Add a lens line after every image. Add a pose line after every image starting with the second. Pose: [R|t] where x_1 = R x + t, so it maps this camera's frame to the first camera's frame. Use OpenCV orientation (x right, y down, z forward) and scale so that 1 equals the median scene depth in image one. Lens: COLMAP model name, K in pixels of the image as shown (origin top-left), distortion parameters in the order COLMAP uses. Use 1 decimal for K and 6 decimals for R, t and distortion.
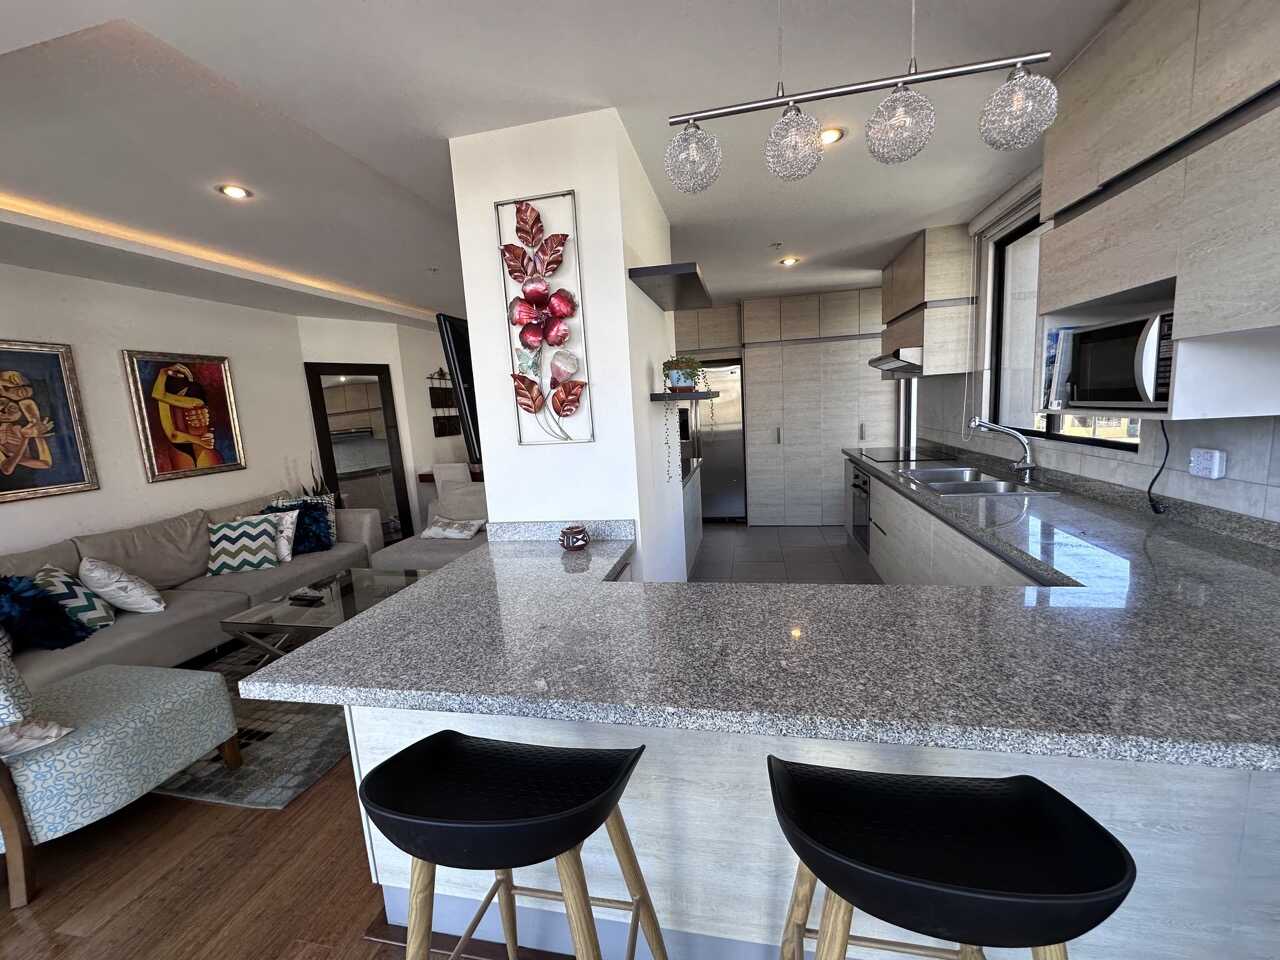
lens RADIAL K [[510.4, 0, 646.5], [0, 510.4, 479.9], [0, 0, 1]] dist [0.002333, -0.000128]
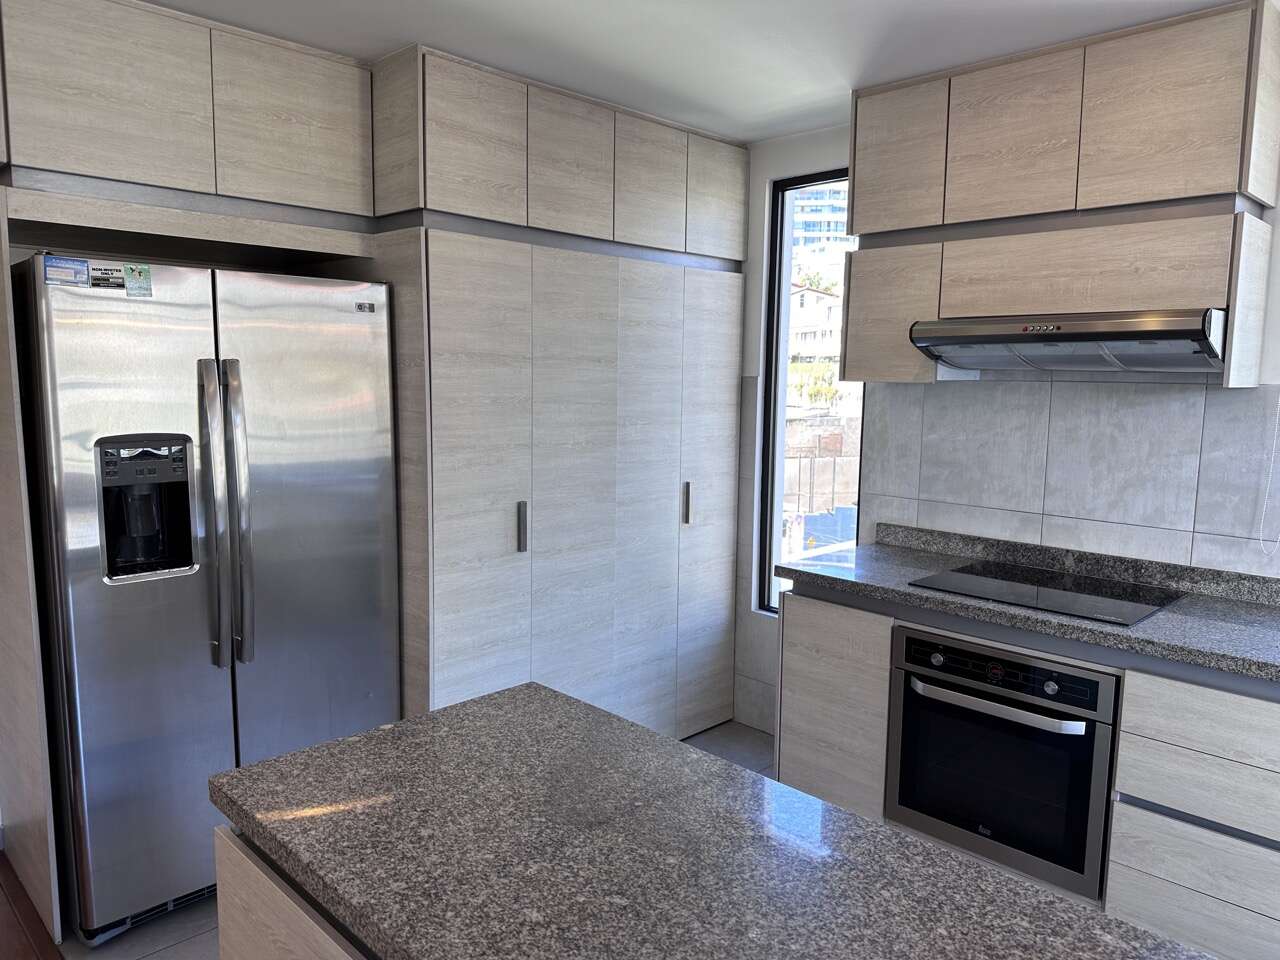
lens RADIAL K [[890.6, 0, 643.3], [0, 890.6, 480.9], [0, 0, 1]] dist [0.121026, -0.167658]
pose [[0.541429, -0.034559, 0.840036, -0.472704], [0.077577, 0.996946, -0.008986, -0.308175], [-0.837160, 0.070033, 0.542456, 1.877776]]
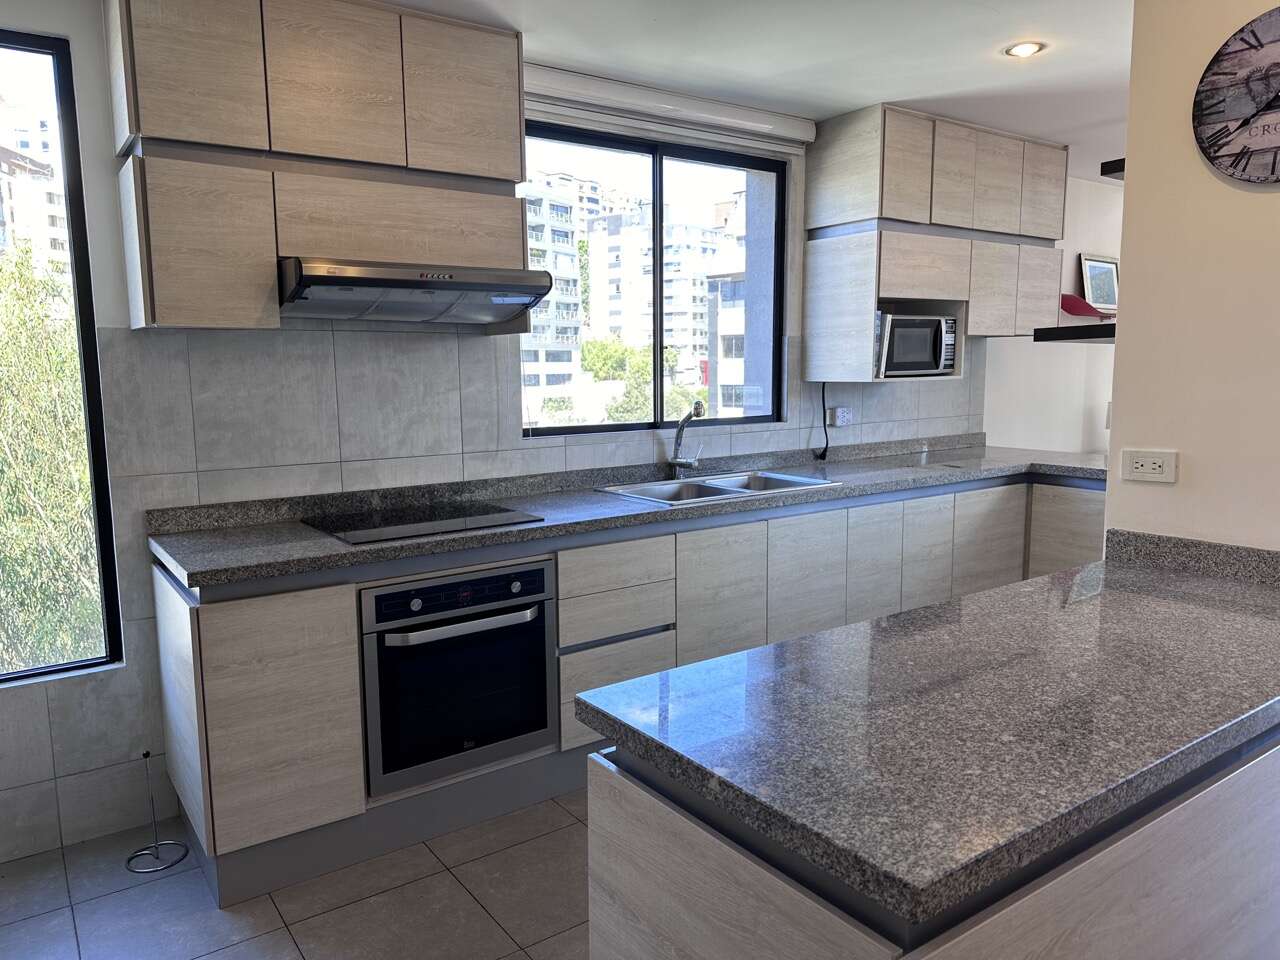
lens RADIAL K [[890.6, 0, 643.3], [0, 890.6, 480.9], [0, 0, 1]] dist [0.121026, -0.167658]
pose [[-0.724360, -0.022360, 0.689059, -0.268272], [0.155938, 0.968258, 0.195347, -0.409066], [-0.671555, 0.248952, -0.697880, 2.940017]]
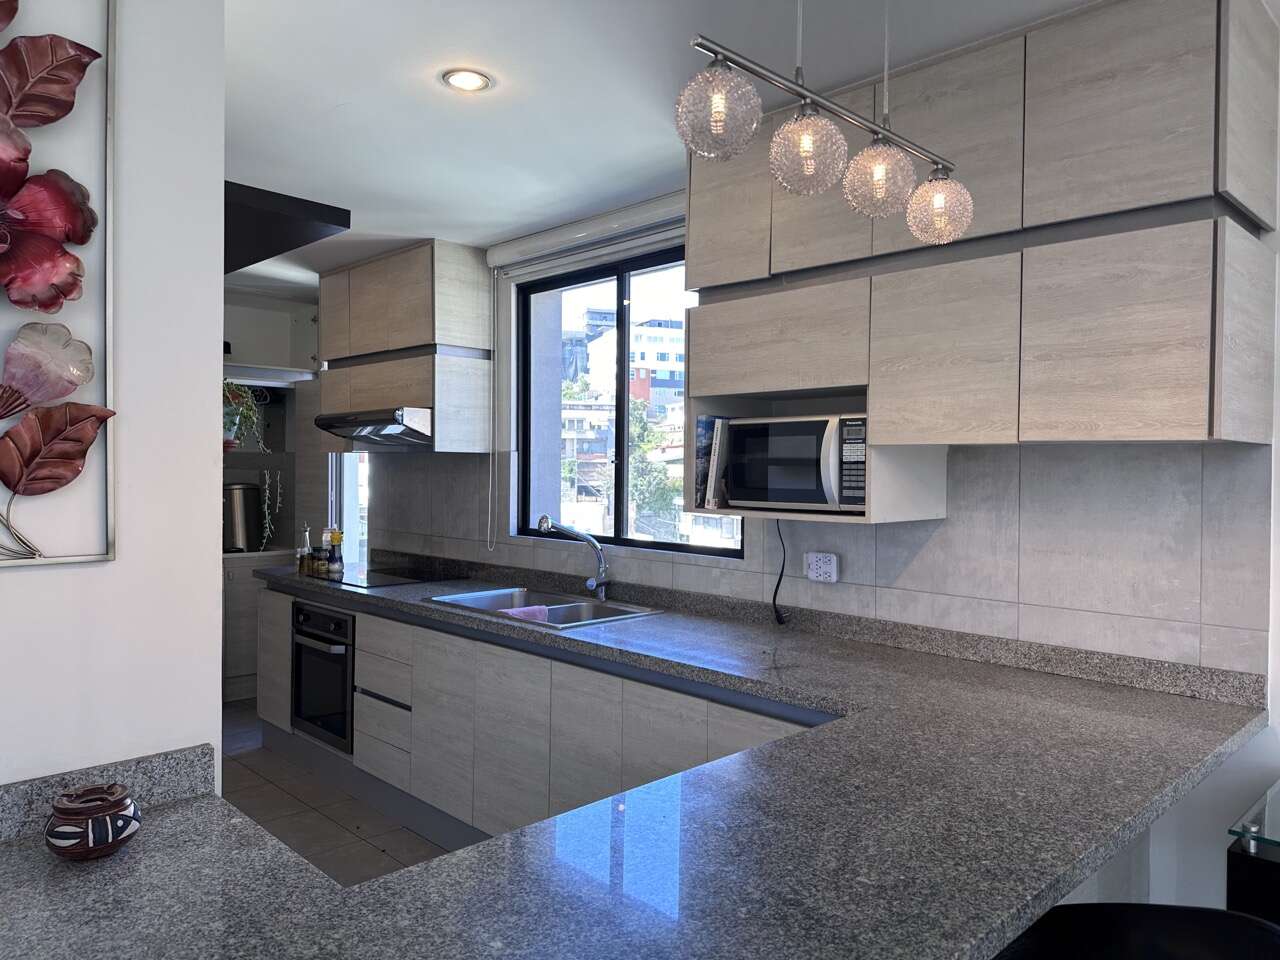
lens RADIAL K [[890.6, 0, 643.3], [0, 890.6, 480.9], [0, 0, 1]] dist [0.121026, -0.167658]
pose [[0.560255, 0.051863, 0.826695, -0.484746], [0.080312, 0.989935, -0.116531, -0.022148], [-0.824417, 0.131681, 0.550451, 0.279708]]
